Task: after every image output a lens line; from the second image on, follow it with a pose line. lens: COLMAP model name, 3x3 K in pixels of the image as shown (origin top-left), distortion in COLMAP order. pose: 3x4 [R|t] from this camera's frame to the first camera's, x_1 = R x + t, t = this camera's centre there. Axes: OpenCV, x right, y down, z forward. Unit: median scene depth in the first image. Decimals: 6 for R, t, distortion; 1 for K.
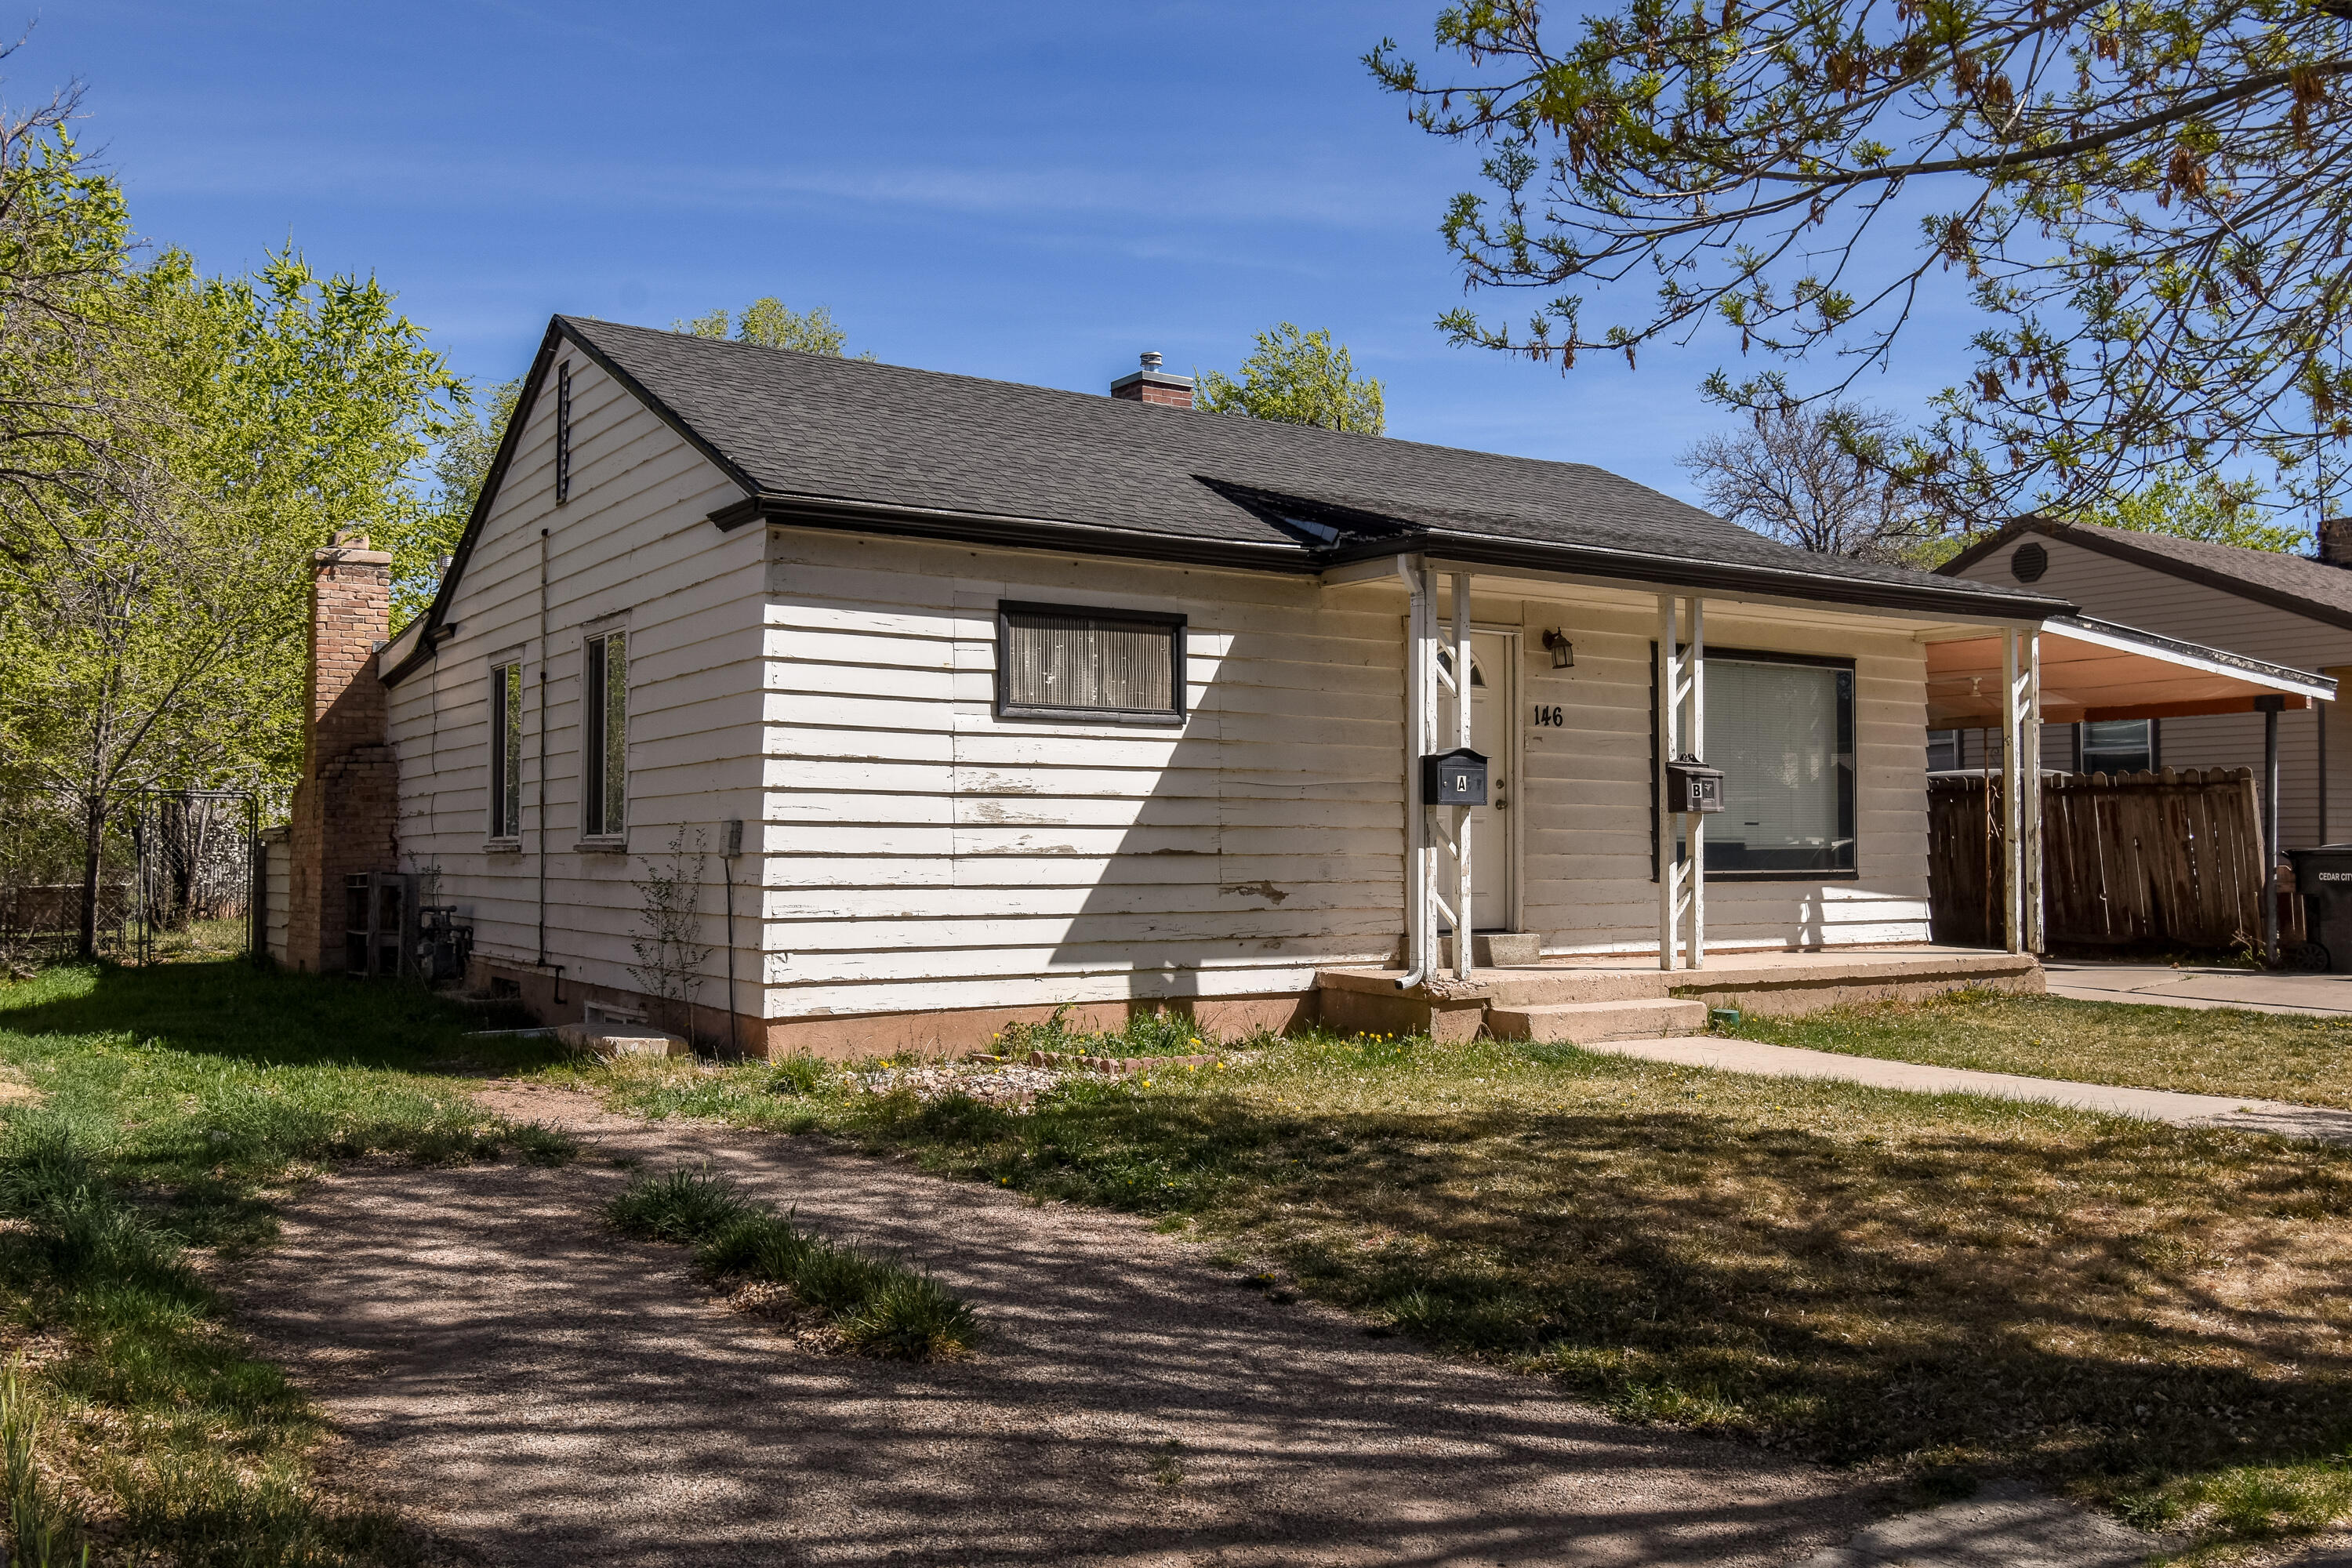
lens RADIAL K [[1994.2, 0, 1165.8], [0, 1994.2, 815.8], [0, 0, 1]] dist [-0.002391, -0.005520]
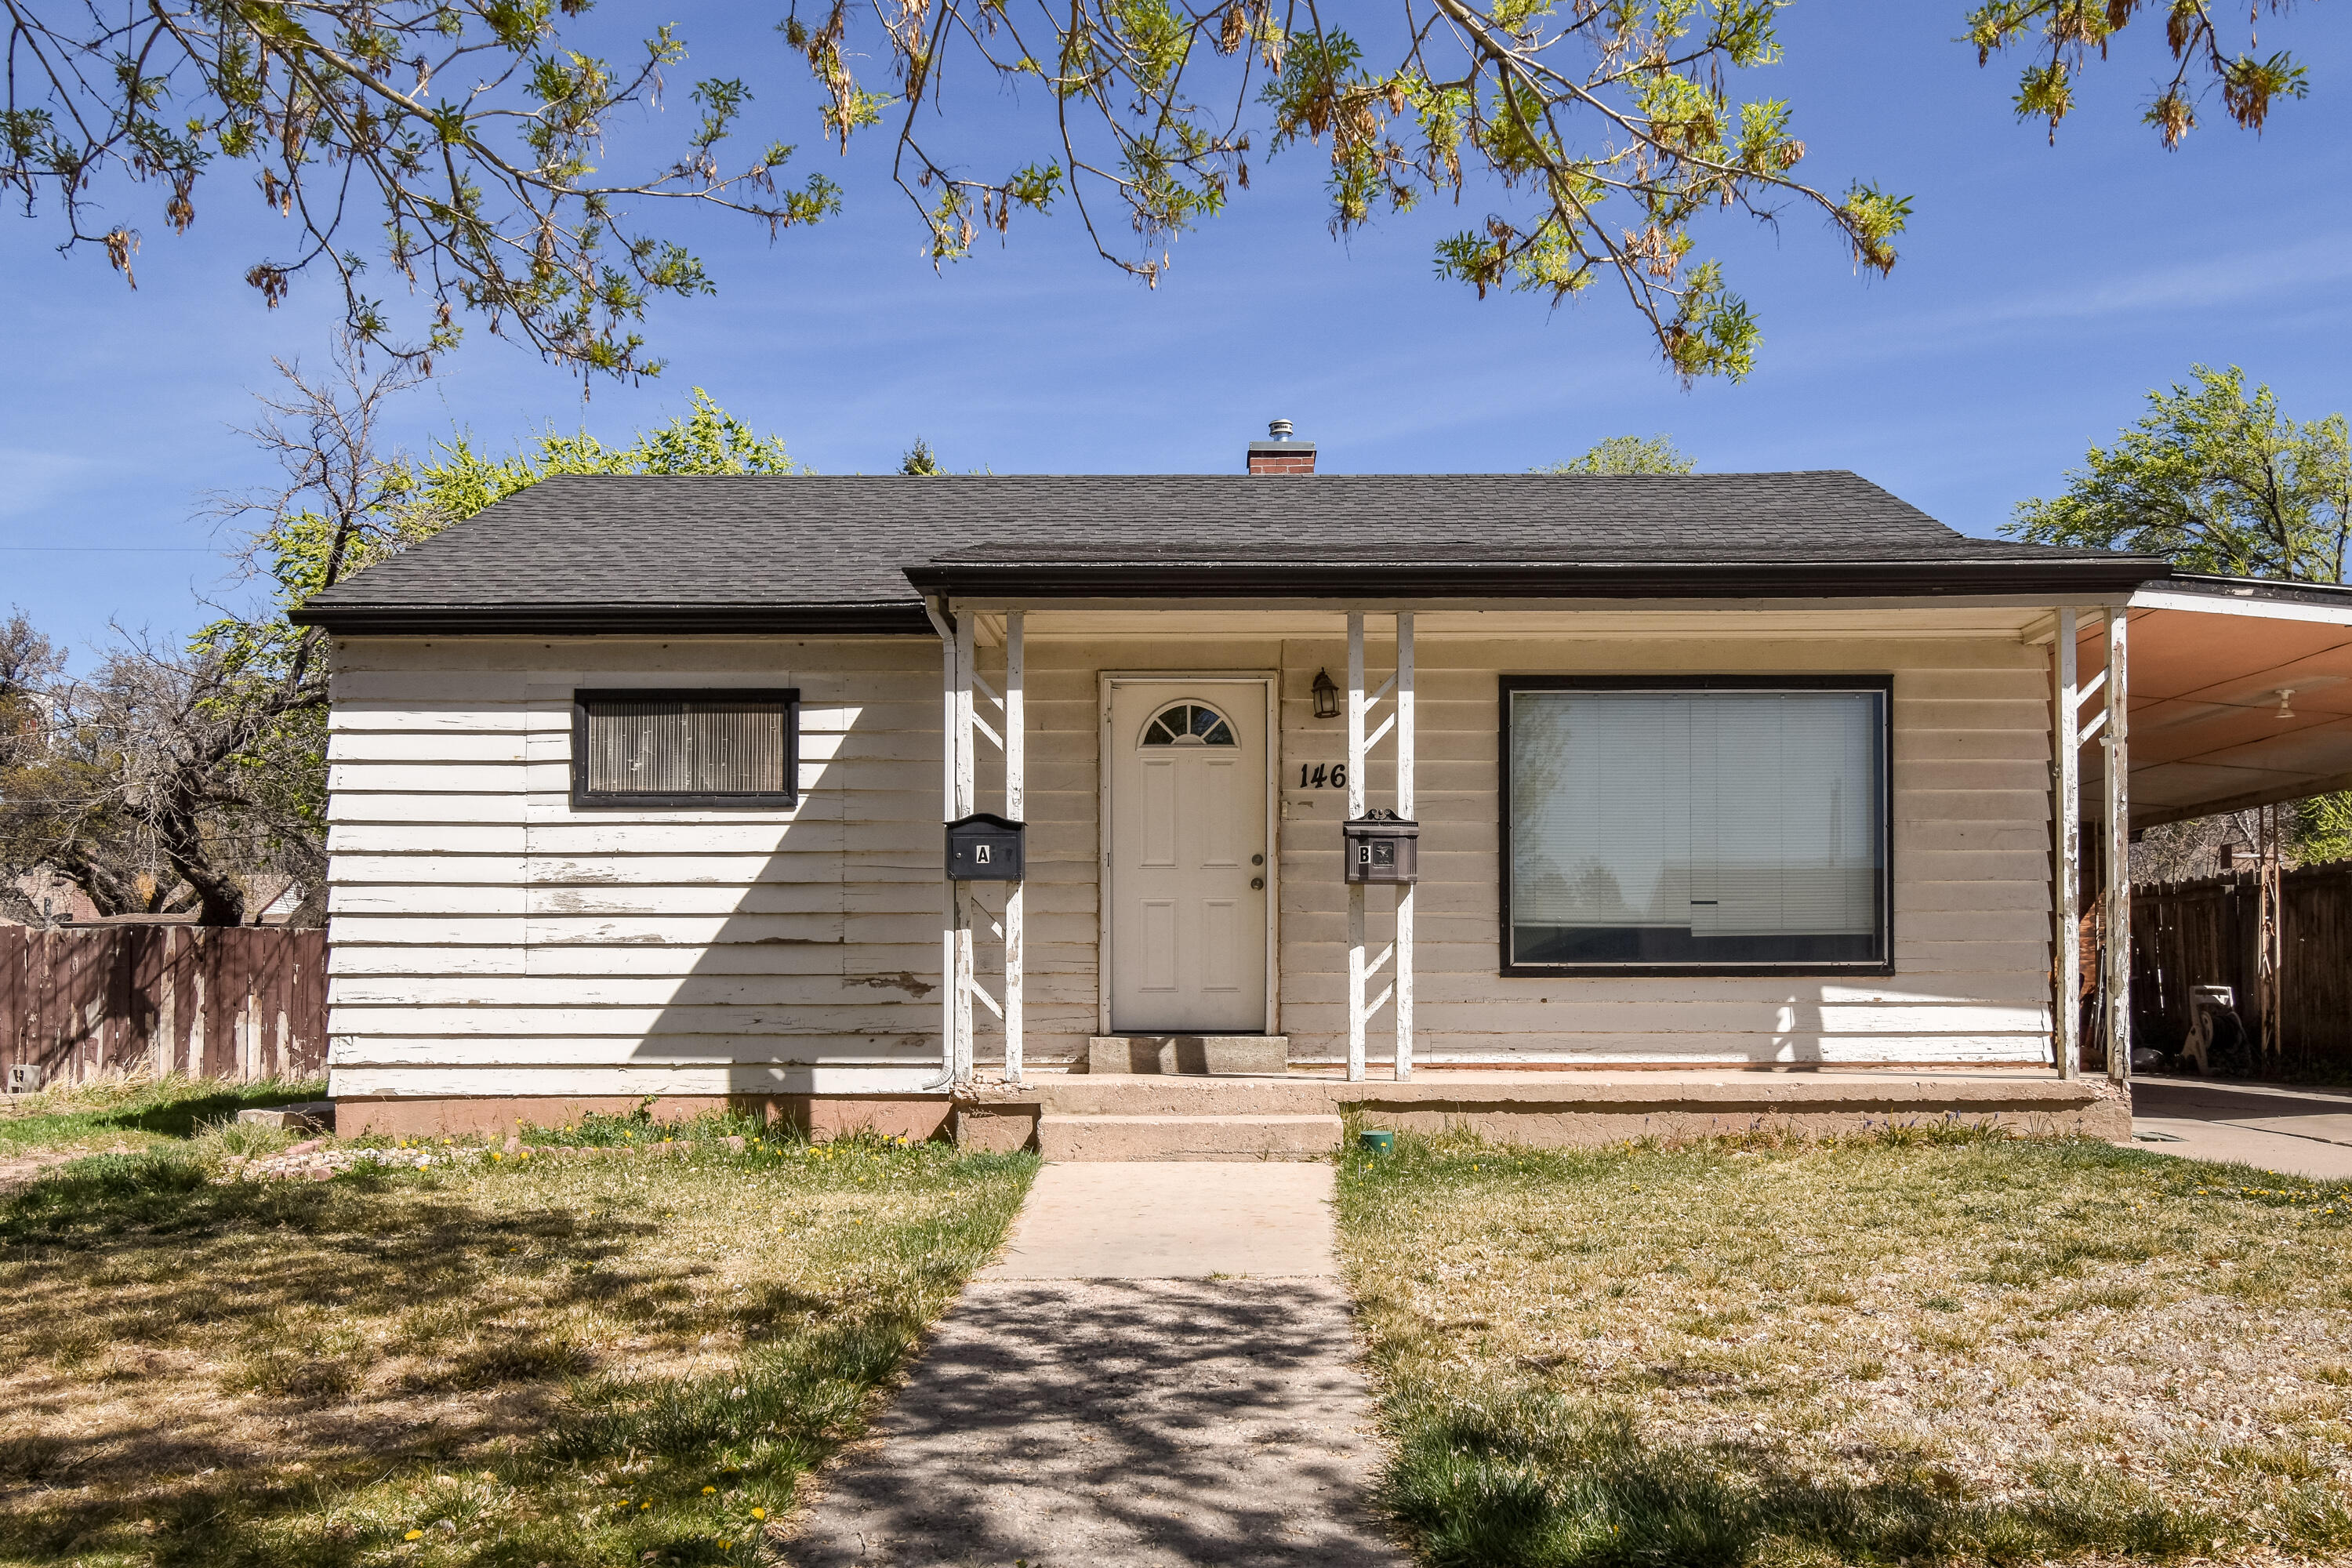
lens RADIAL K [[1931.8, 0, 1224.0], [0, 1931.8, 954.6], [0, 0, 1]] dist [0.002354, 0.001085]
pose [[0.838538, -0.014976, -0.544638, 0.683884], [0.012374, 0.999888, -0.008443, 0.035287], [0.544703, 0.000340, 0.838629, 0.347995]]
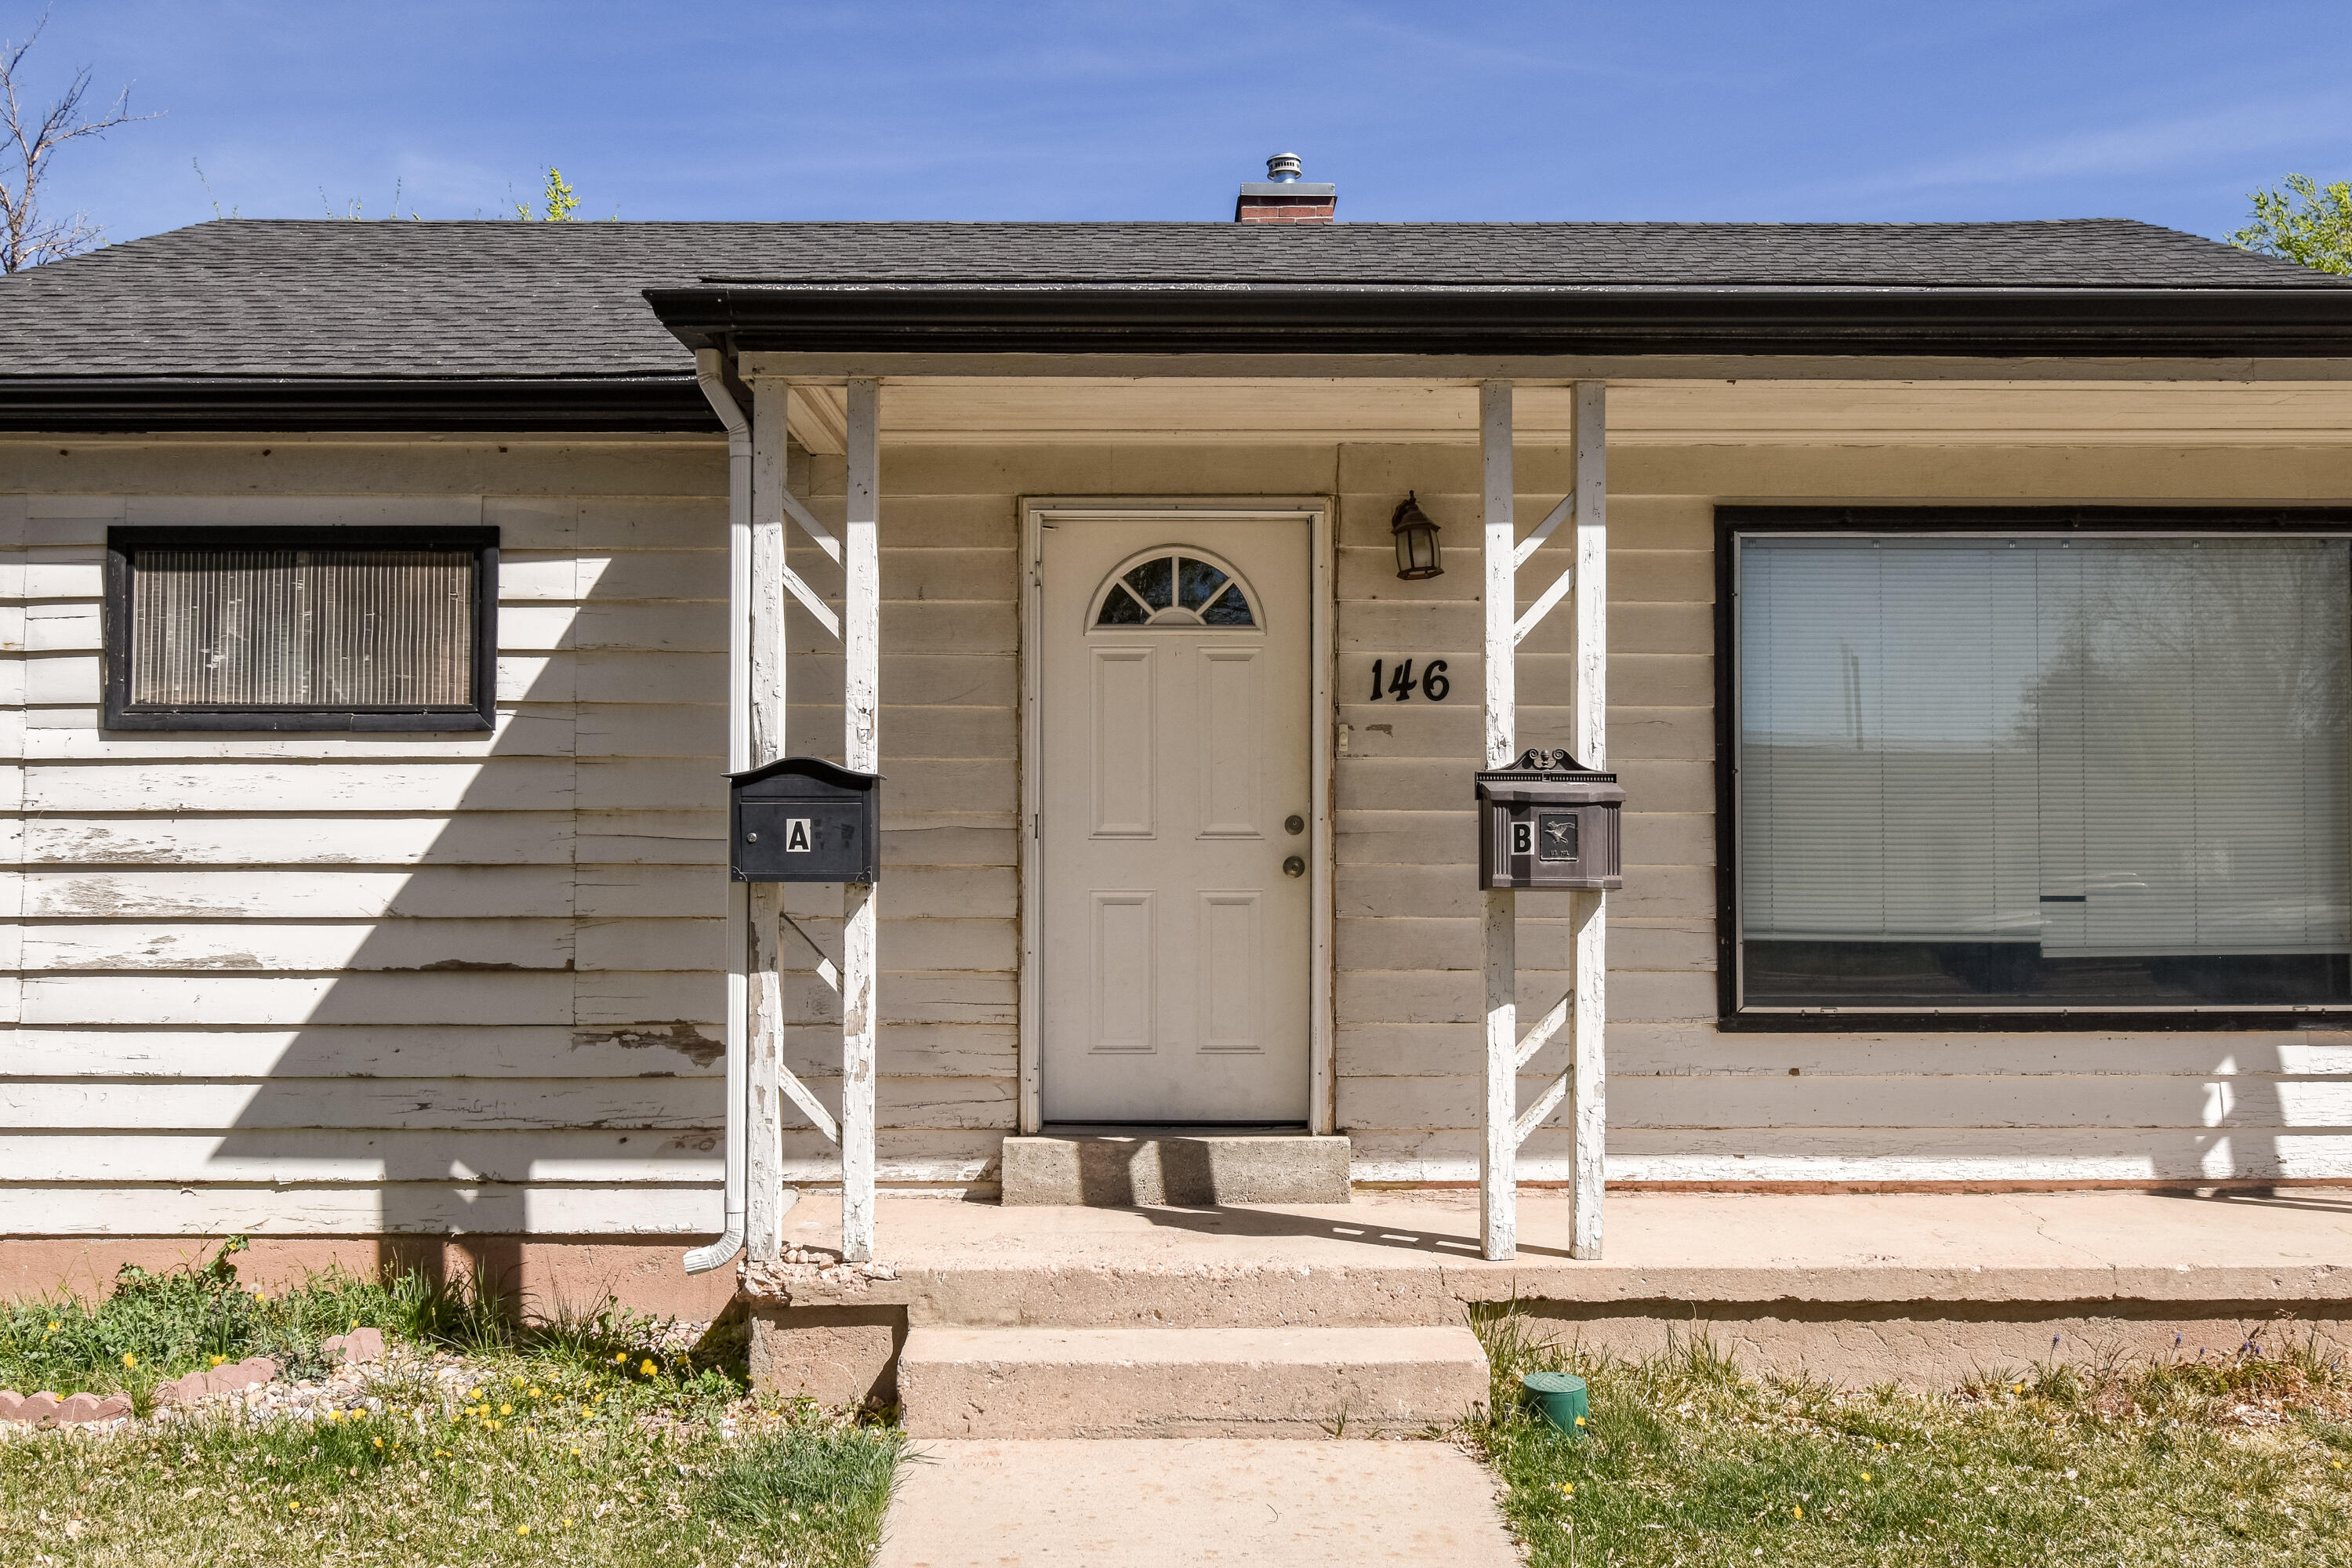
lens RADIAL K [[1994.2, 0, 1165.8], [0, 1994.2, 815.8], [0, 0, 1]] dist [-0.002391, -0.005520]
pose [[0.841317, -0.016222, -0.540299, 0.460646], [0.010786, 0.999854, -0.013225, -0.013566], [0.540434, 0.005299, 0.841369, 0.651388]]
